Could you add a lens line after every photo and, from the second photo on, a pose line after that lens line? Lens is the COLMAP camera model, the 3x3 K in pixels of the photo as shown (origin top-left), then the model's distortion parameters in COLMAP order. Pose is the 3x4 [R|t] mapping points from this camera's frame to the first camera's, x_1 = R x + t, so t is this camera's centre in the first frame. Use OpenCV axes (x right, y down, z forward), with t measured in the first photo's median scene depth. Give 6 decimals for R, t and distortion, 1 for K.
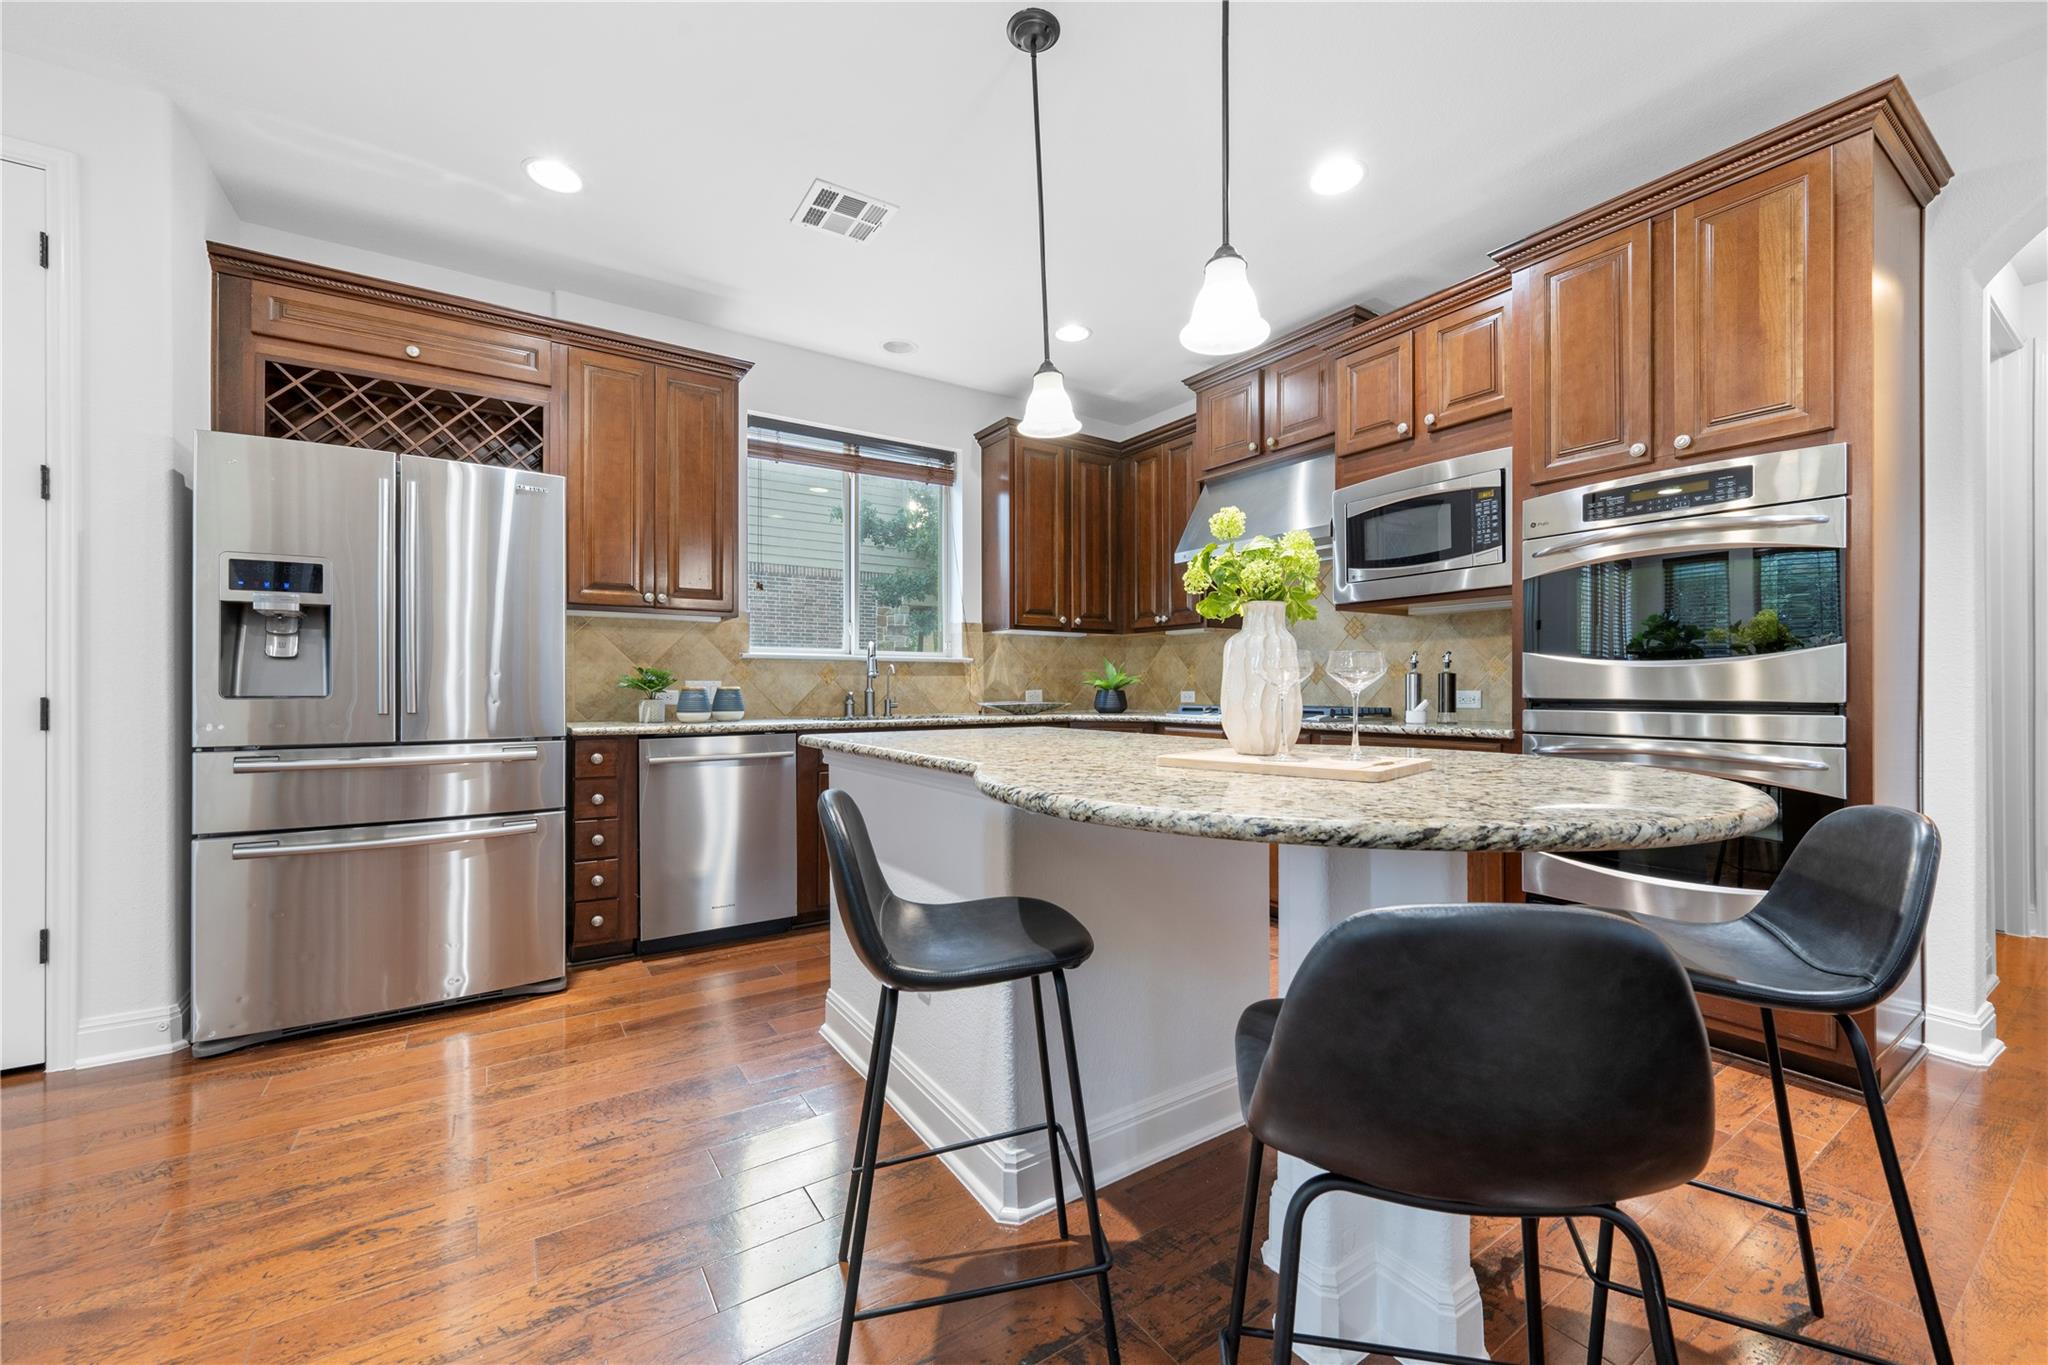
lens RADIAL K [[807.8, 0, 1029.6], [0, 807.8, 686.7], [0, 0, 1]] dist [-0.000099, -0.000165]
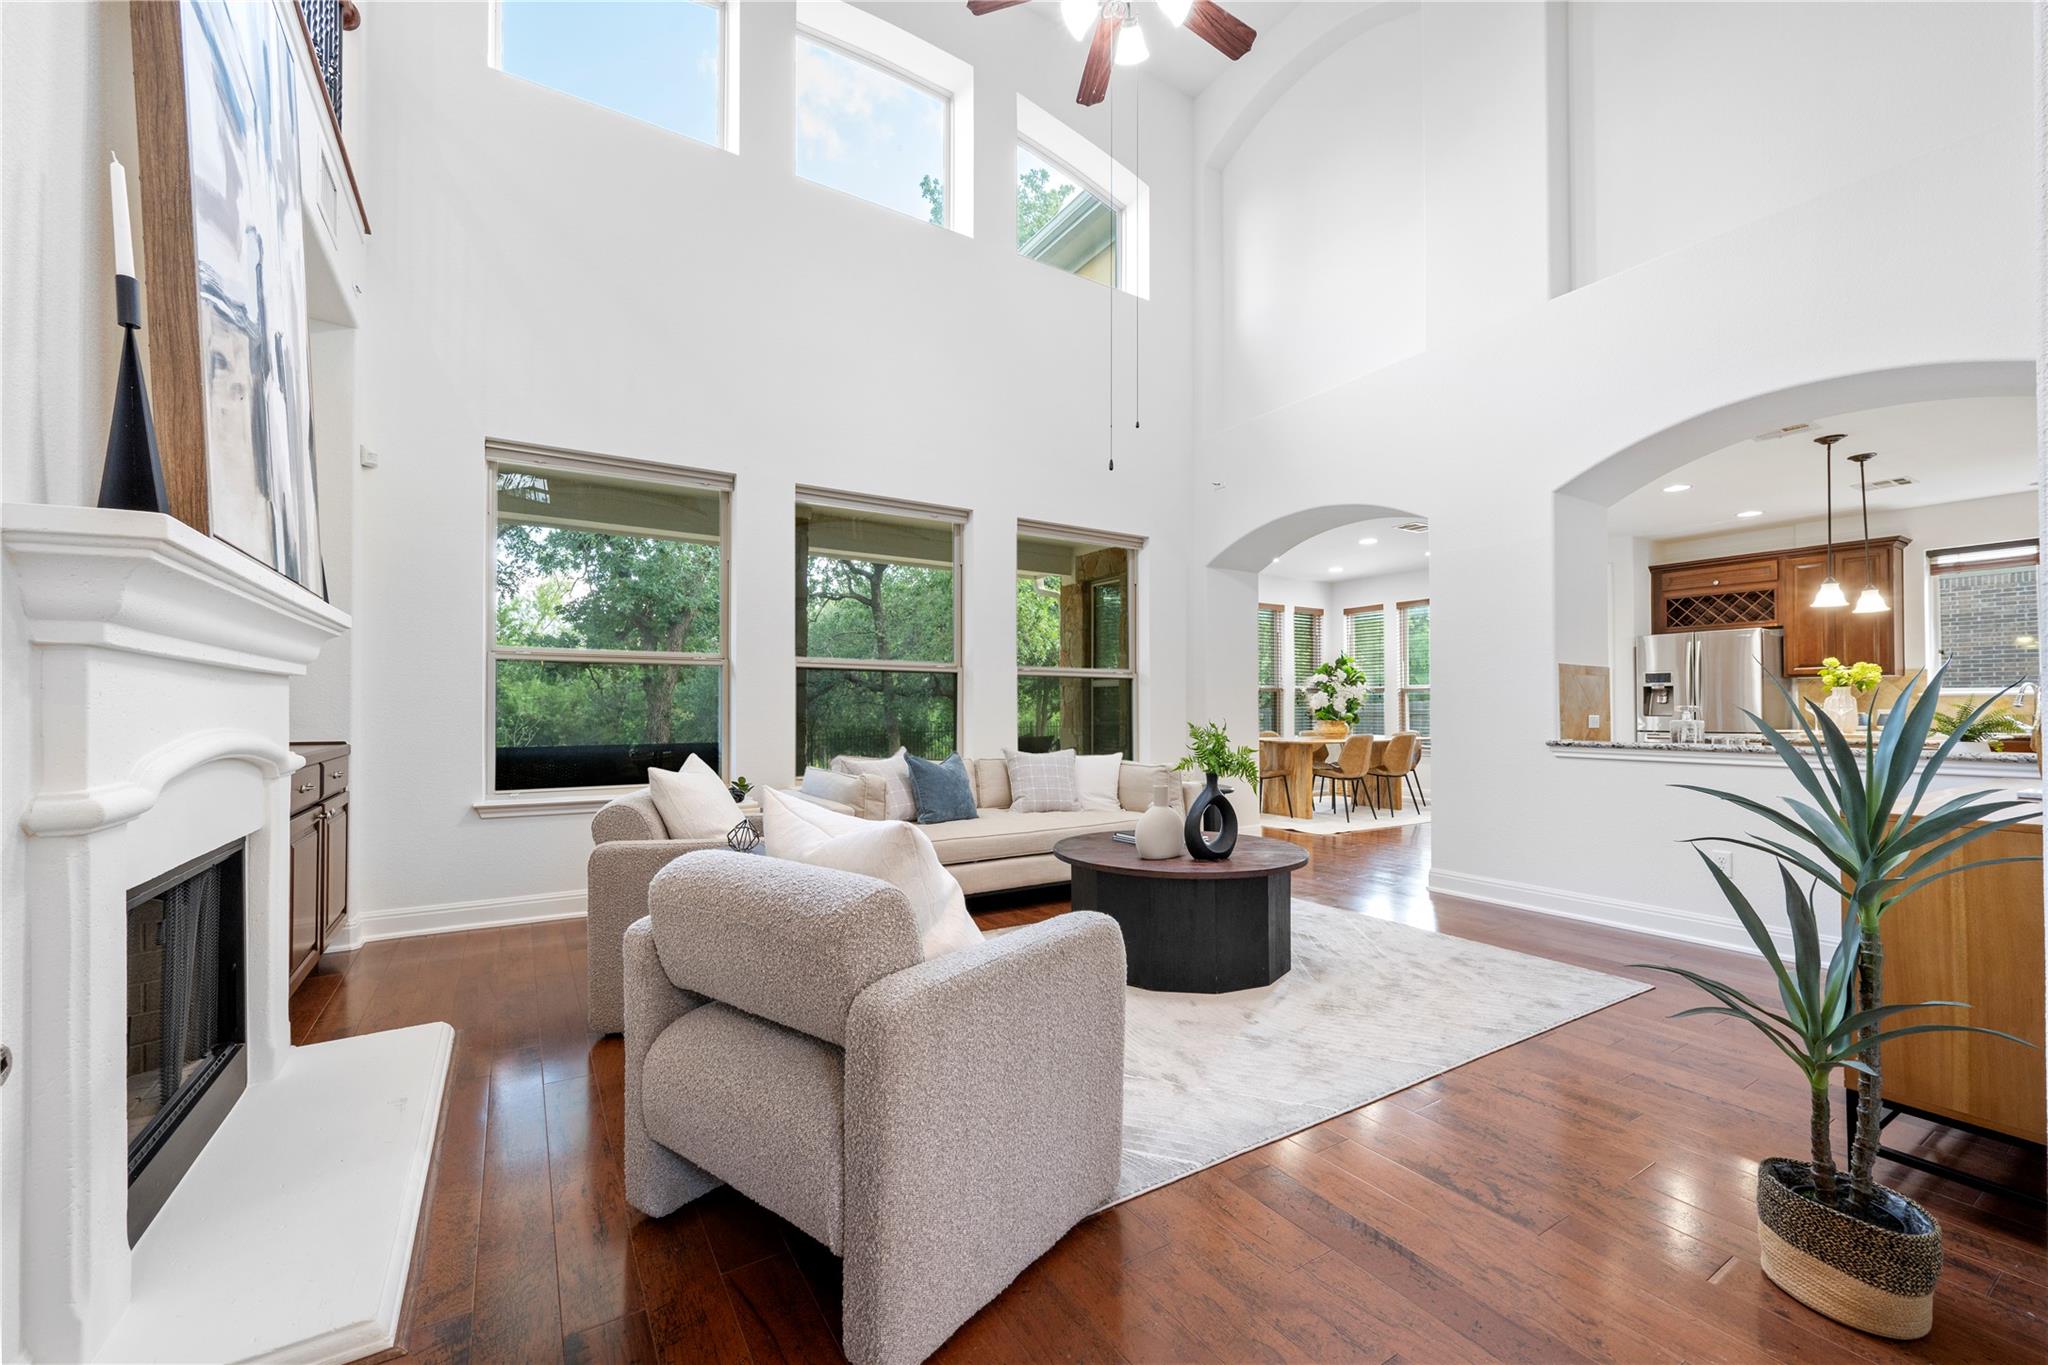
lens RADIAL K [[813.8, 0, 1036.7], [0, 813.8, 697.6], [0, 0, 1]] dist [-0.000105, 0.000057]
pose [[-0.022071, -0.017647, -0.999601, 1.666847], [0.000774, 0.999844, -0.017668, -0.002840], [0.999756, -0.001164, -0.022054, -0.987820]]
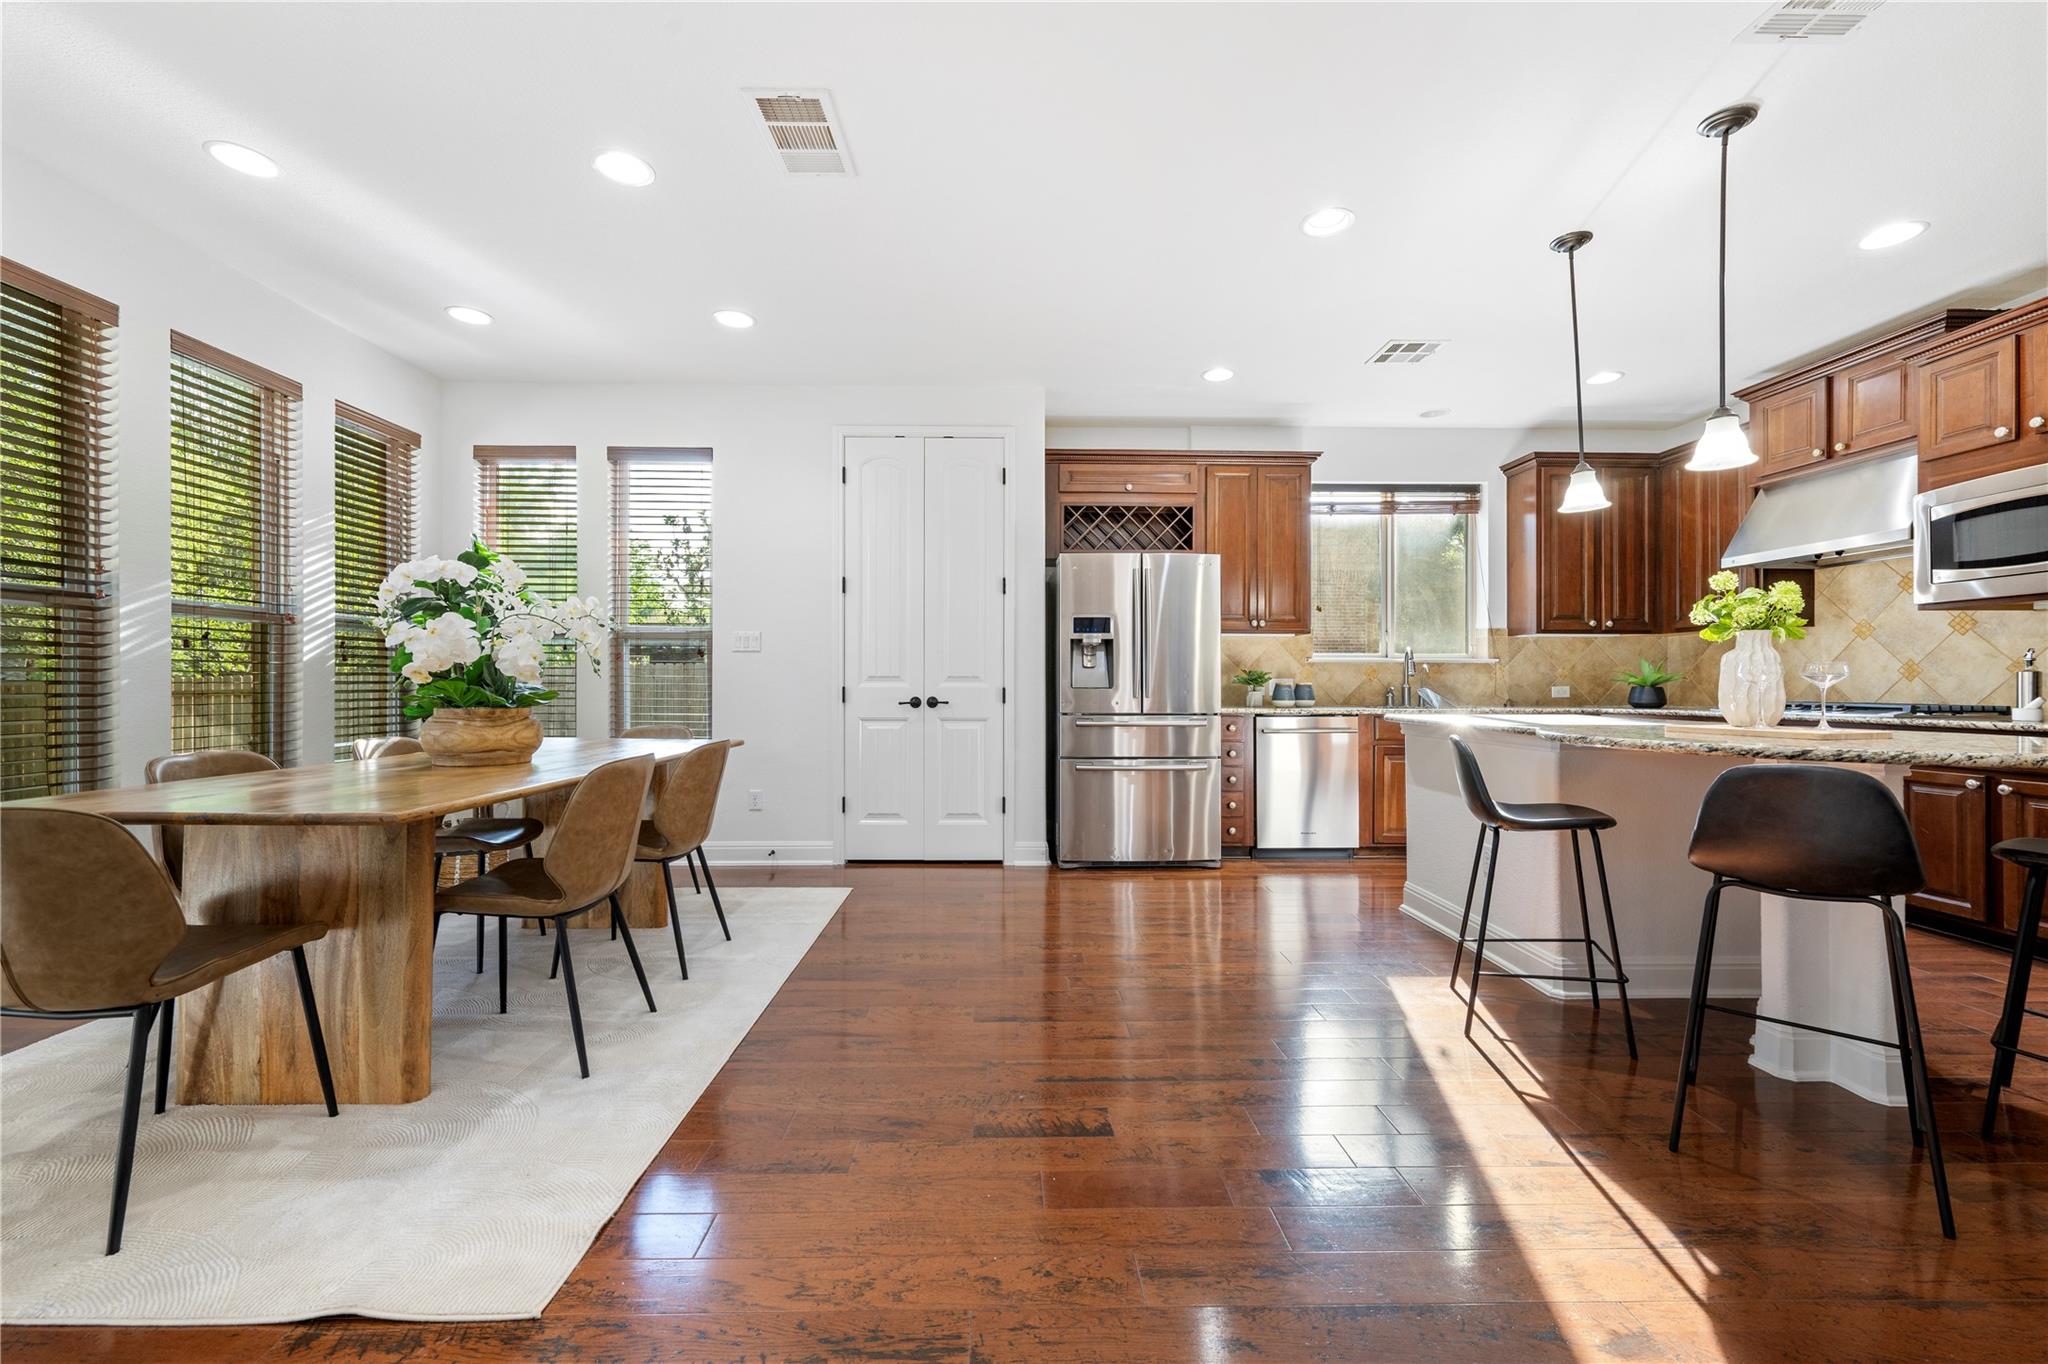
lens RADIAL K [[813.4, 0, 1014.9], [0, 813.4, 680.4], [0, 0, 1]] dist [0.001815, 0.000108]
pose [[0.840297, 0.000638, -0.542127, -0.026903], [-0.001839, 0.999997, -0.001674, -0.001069], [0.542124, 0.002404, 0.840295, -0.518209]]
